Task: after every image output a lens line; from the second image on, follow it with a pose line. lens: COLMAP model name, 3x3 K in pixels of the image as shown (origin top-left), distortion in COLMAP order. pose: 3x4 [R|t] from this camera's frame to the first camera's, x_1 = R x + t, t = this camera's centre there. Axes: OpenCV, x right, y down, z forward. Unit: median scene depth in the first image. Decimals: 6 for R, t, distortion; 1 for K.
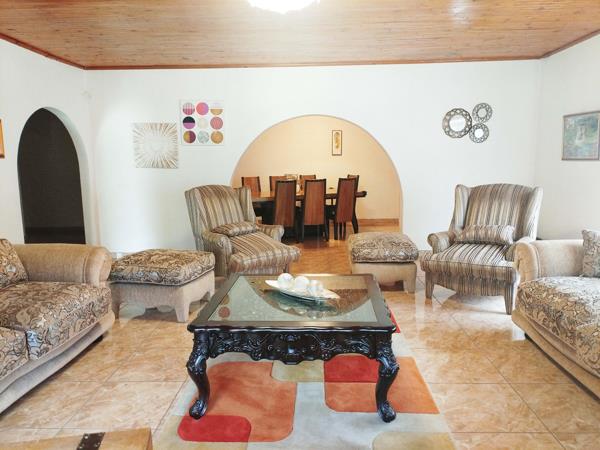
lens RADIAL K [[444.8, 0, 300.2], [0, 444.8, 223.7], [0, 0, 1]] dist [0.084219, -0.115060]
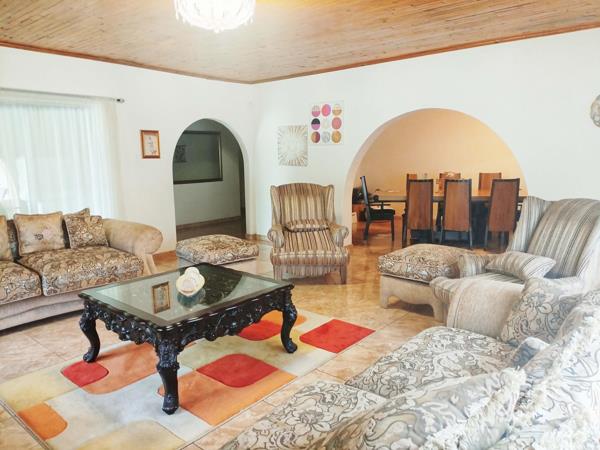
lens RADIAL K [[444.8, 0, 300.2], [0, 444.8, 223.7], [0, 0, 1]] dist [0.084219, -0.115060]
pose [[0.785133, 0.094331, -0.612101, 0.404461], [-0.082407, 0.995456, 0.047708, -0.034338], [0.613820, 0.012984, 0.789339, 0.129845]]
